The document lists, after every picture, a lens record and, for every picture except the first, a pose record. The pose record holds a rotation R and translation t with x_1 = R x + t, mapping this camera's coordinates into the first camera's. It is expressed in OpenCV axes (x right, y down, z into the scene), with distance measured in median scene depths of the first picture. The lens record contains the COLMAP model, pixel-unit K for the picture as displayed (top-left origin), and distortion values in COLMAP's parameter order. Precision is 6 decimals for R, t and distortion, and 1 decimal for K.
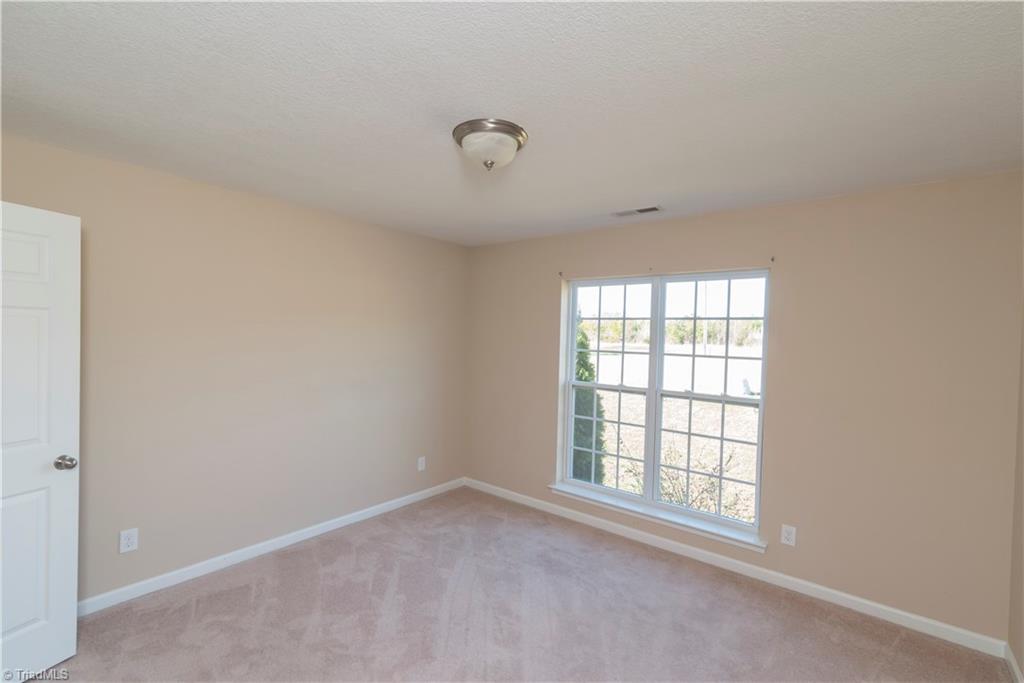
lens RADIAL K [[460.2, 0, 512.0], [0, 460.2, 341.5], [0, 0, 1]] dist [0.017743, -0.000388]
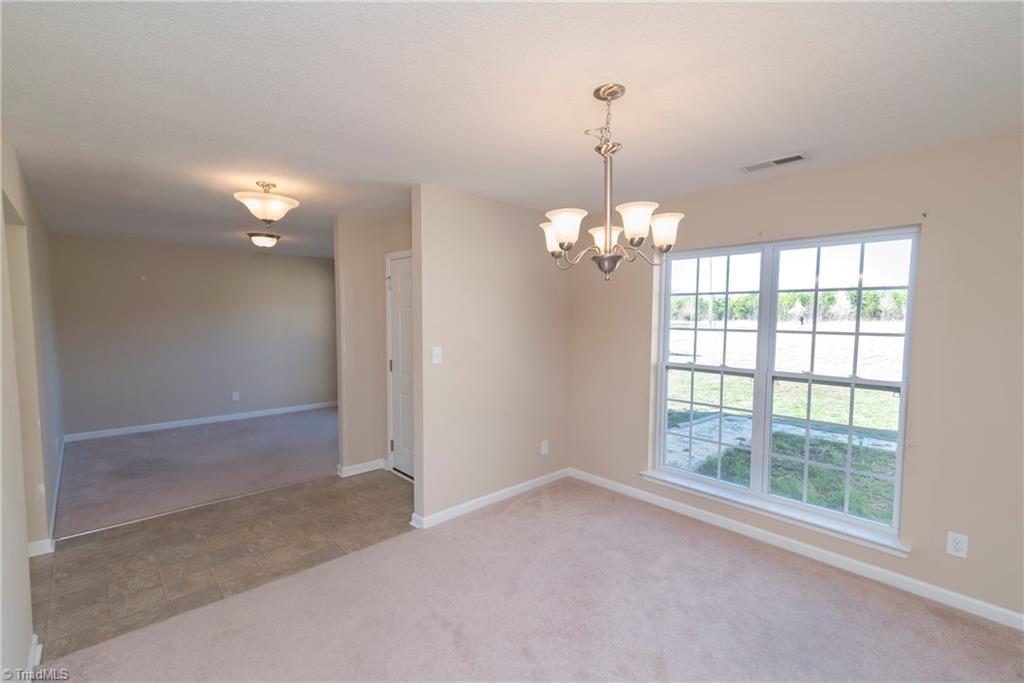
lens RADIAL K [[460.0, 0, 507.6], [0, 460.0, 351.7], [0, 0, 1]] dist [0.019835, 0.000160]
pose [[0.988289, -0.012021, -0.152122, -0.050336], [0.021935, 0.997731, 0.063661, -0.002082], [0.151012, -0.066252, 0.986309, 0.041852]]
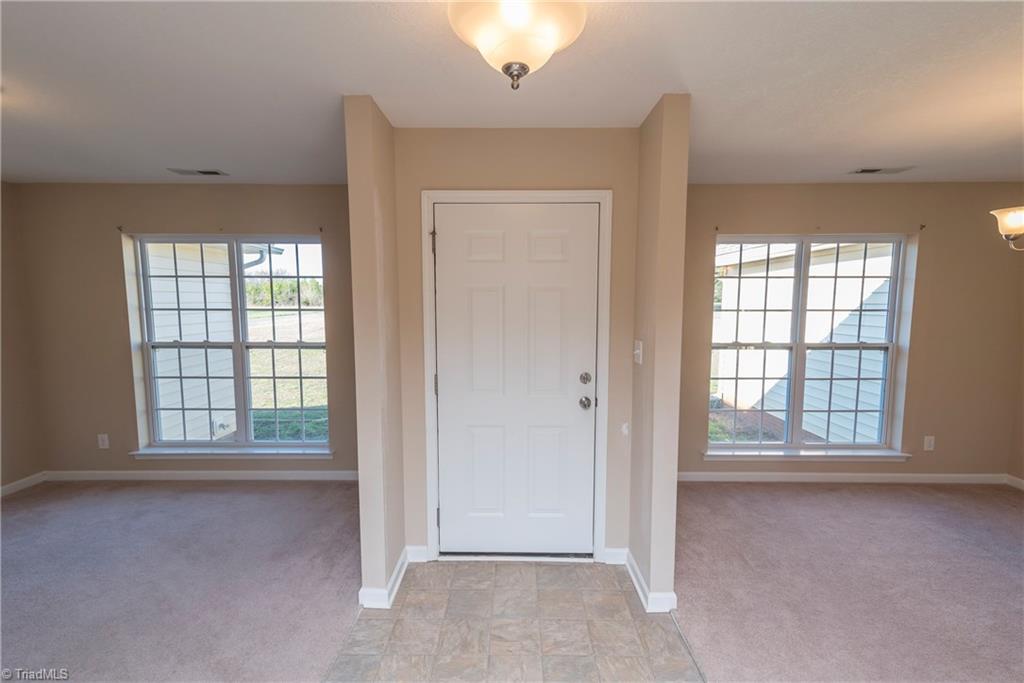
lens RADIAL K [[415.2, 0, 512.0], [0, 415.2, 341.5], [0, 0, 1]] dist [0.002347, 0.000170]
pose [[0.780273, -0.094735, 0.618222, 0.221823], [0.029745, 0.992964, 0.114618, 0.008623], [-0.624731, -0.071045, 0.777601, -0.177745]]
